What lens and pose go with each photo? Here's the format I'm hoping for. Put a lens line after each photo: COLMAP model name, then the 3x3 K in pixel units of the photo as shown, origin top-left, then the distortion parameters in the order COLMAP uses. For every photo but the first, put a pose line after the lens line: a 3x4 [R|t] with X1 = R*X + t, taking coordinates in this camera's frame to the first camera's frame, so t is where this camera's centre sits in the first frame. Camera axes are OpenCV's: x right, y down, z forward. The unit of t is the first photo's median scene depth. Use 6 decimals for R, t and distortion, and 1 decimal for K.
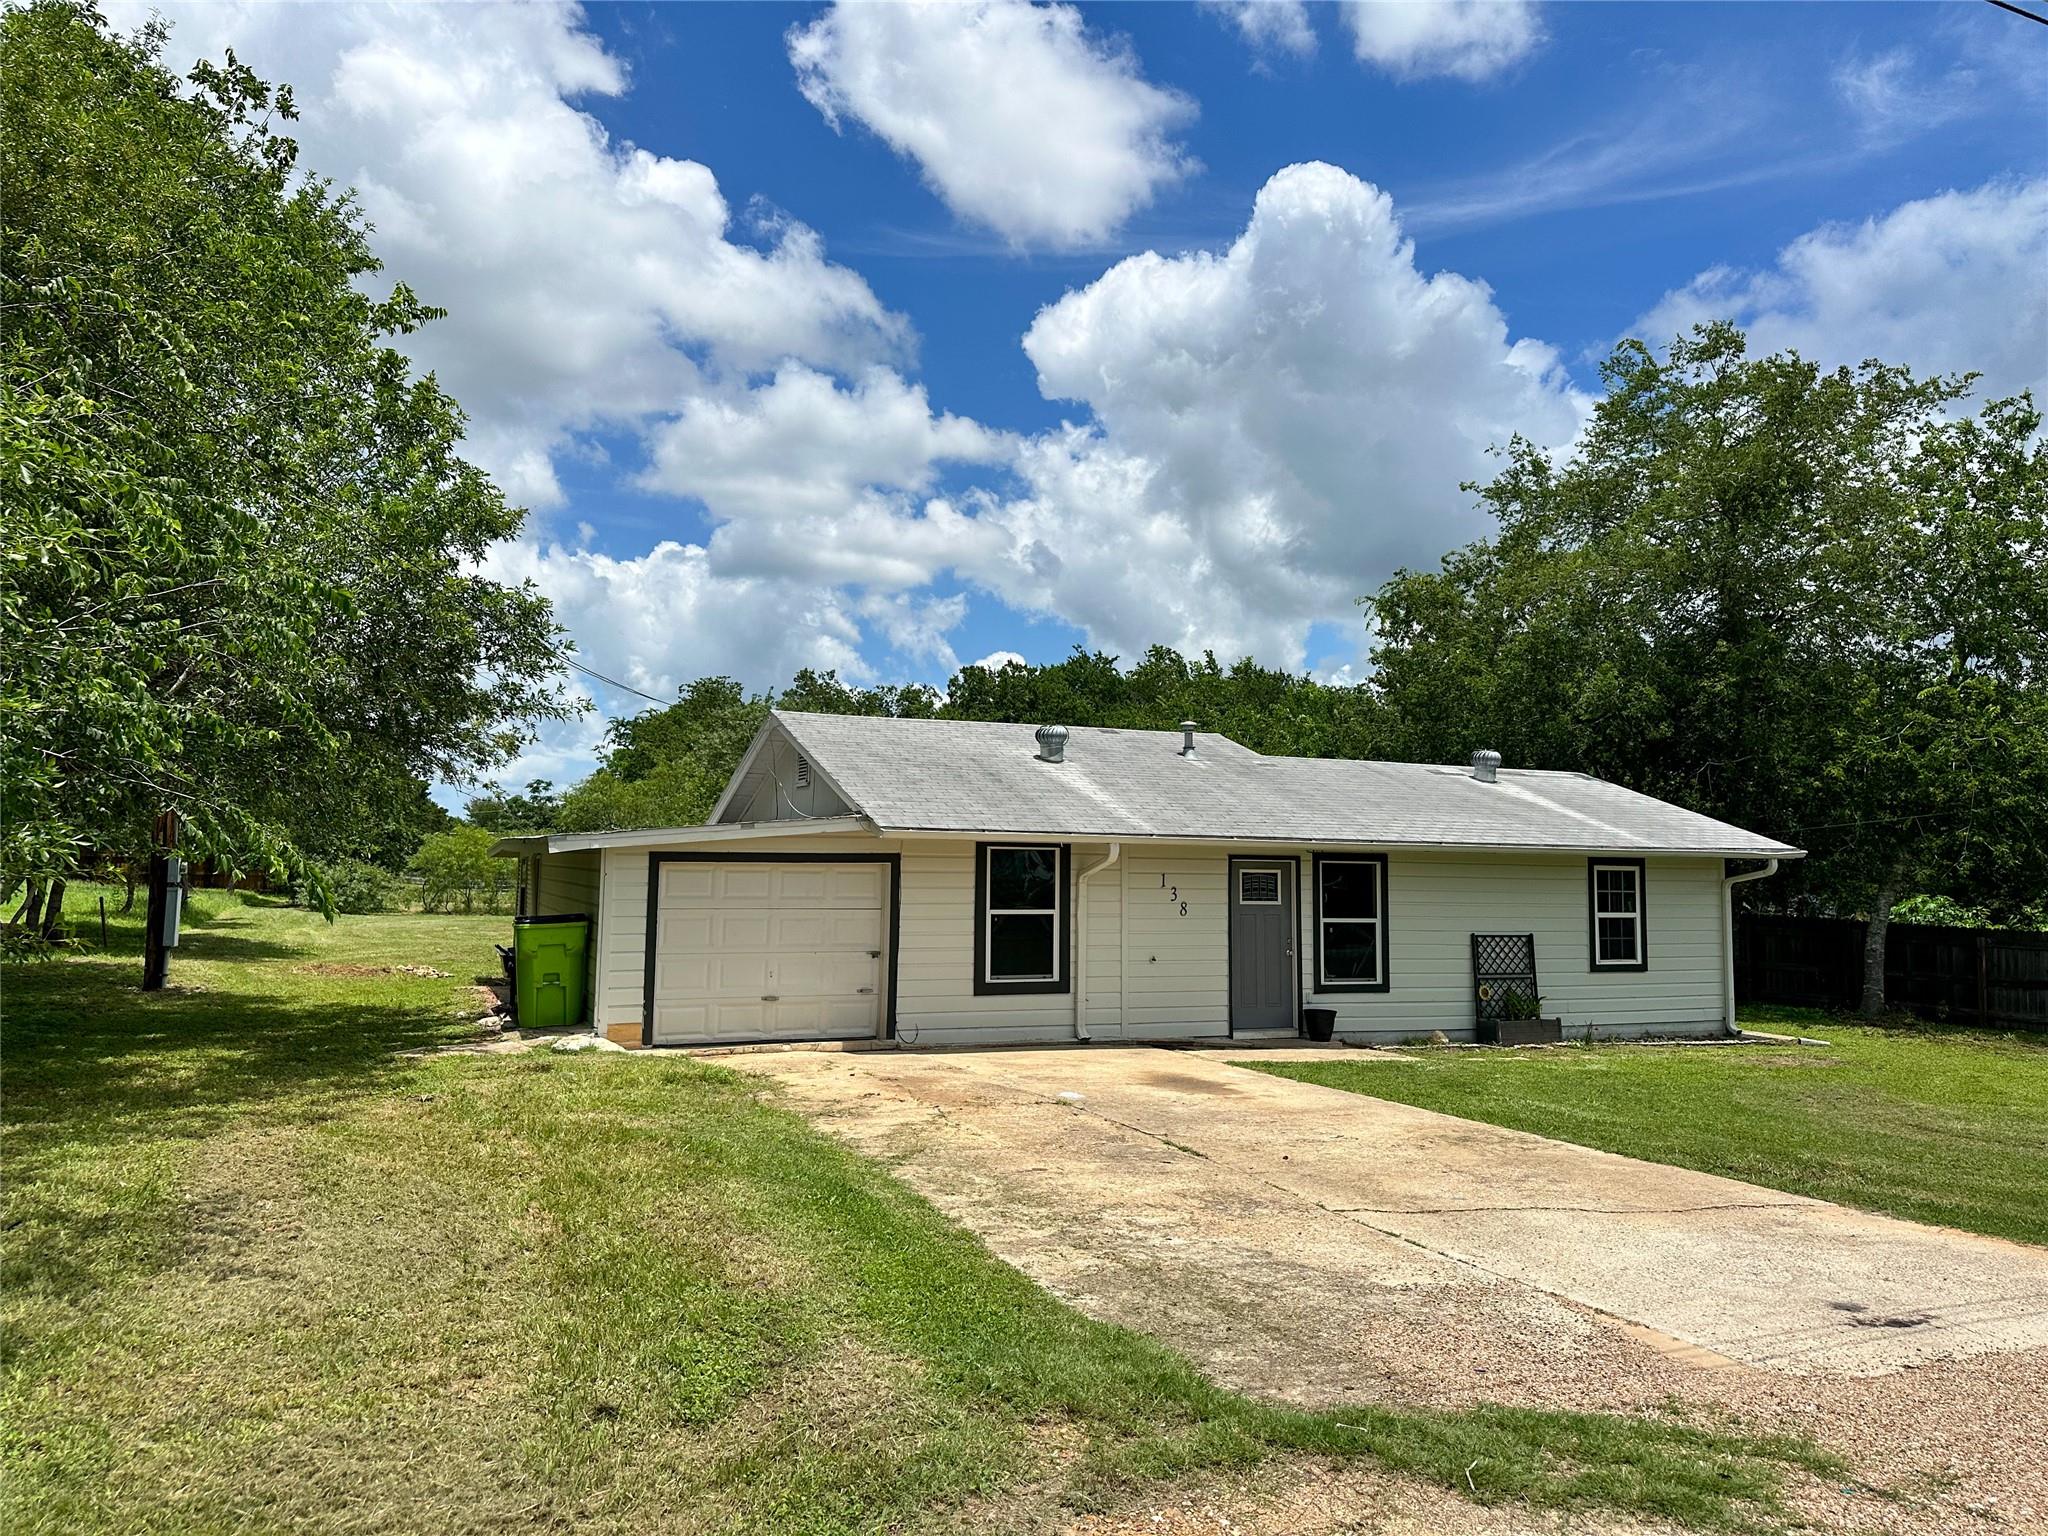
lens RADIAL K [[1511.0, 0, 1030.9], [0, 1511.0, 747.8], [0, 0, 1]] dist [0.058927, -0.068308]
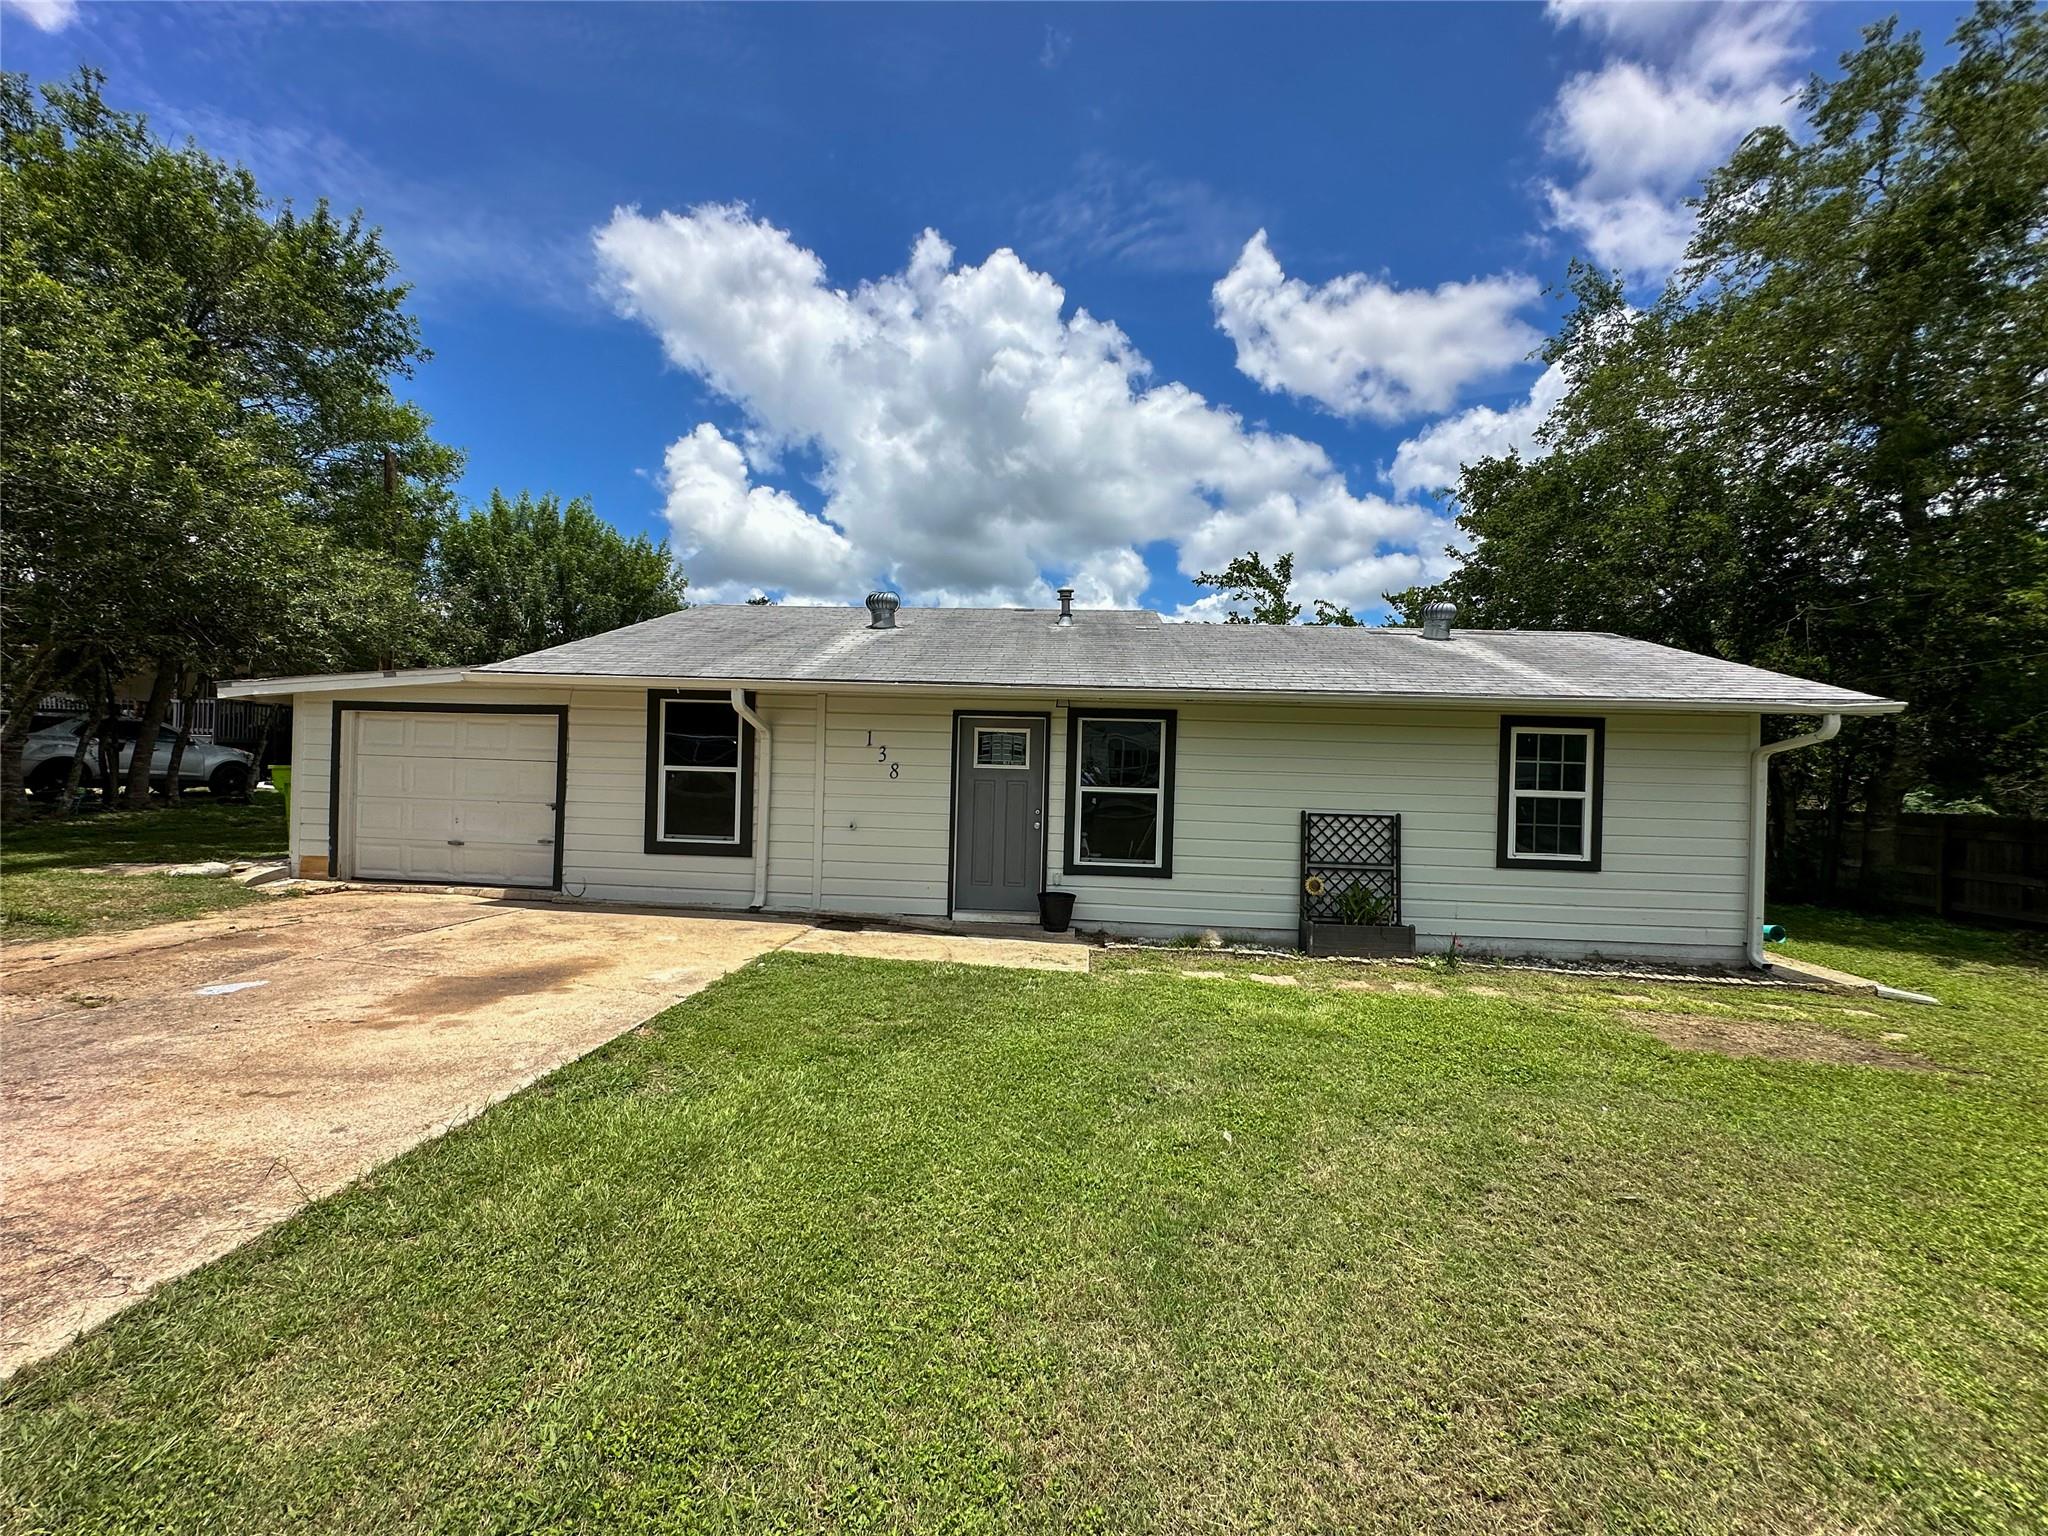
lens RADIAL K [[817.3, 0, 1020.6], [0, 817.3, 766.7], [0, 0, 1]] dist [-0.009292, 0.000911]
pose [[0.893372, 0.010275, -0.449201, 0.329586], [0.019697, 0.997882, 0.061999, 0.066230], [0.448886, -0.064236, 0.891277, 0.527285]]
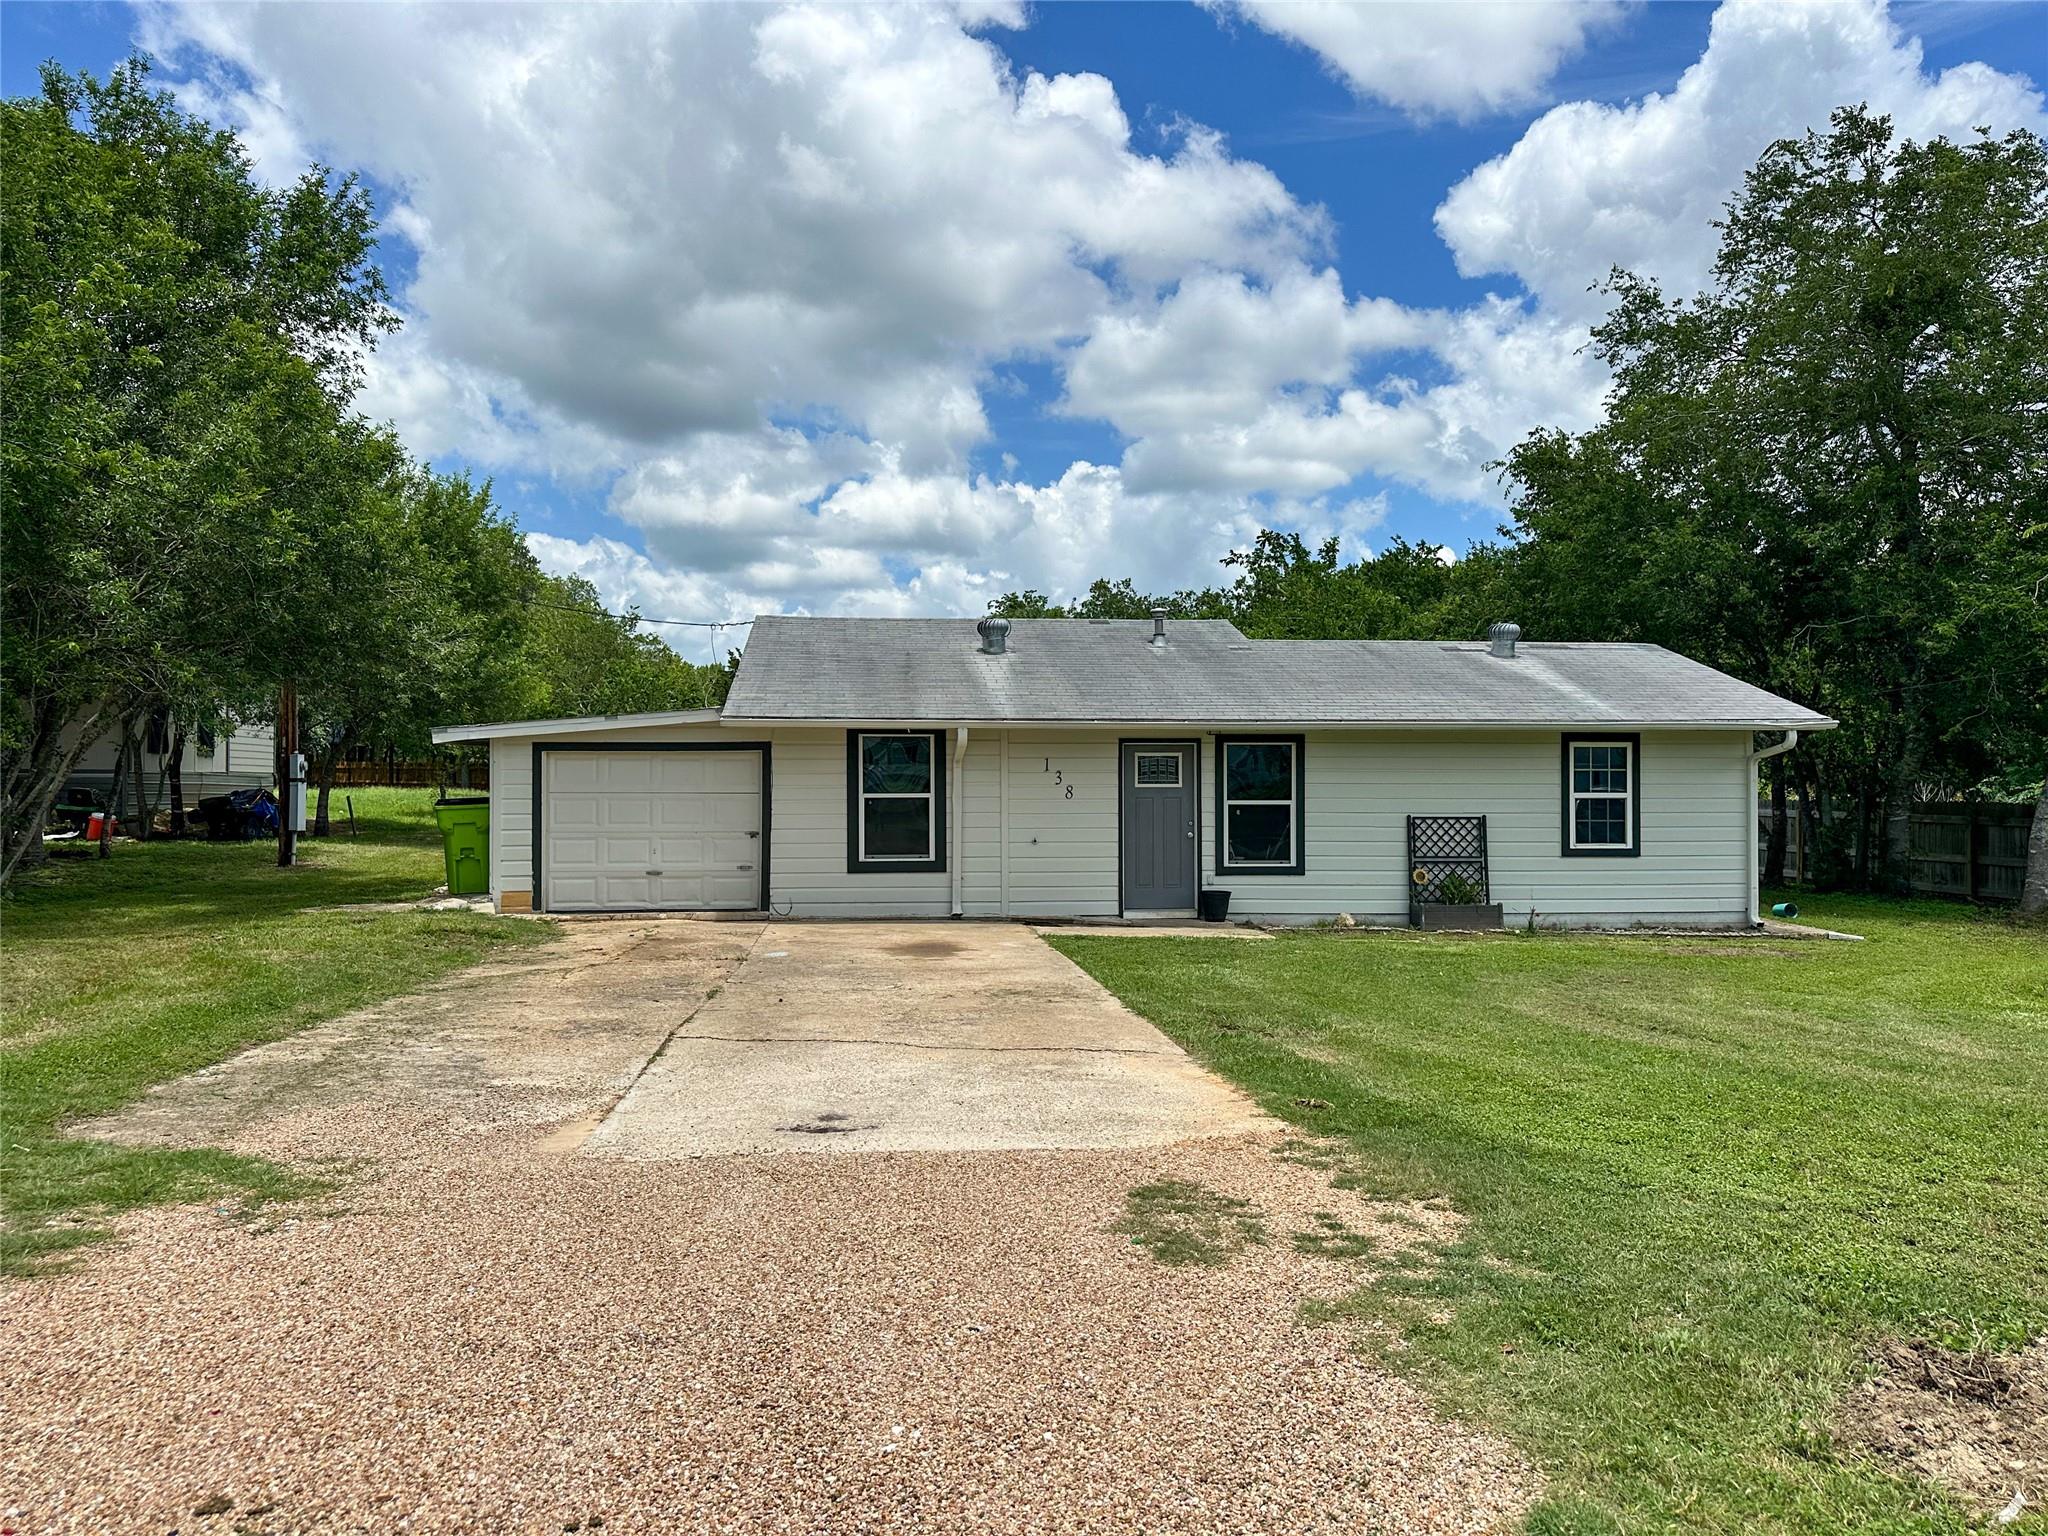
lens RADIAL K [[1511.0, 0, 1012.6], [0, 1511.0, 768.9], [0, 0, 1]] dist [0.058927, -0.068308]
pose [[0.949406, -0.016301, -0.313629, 0.333398], [0.038531, 0.997153, 0.064813, 0.020417], [0.311679, -0.073618, 0.947331, 0.020906]]
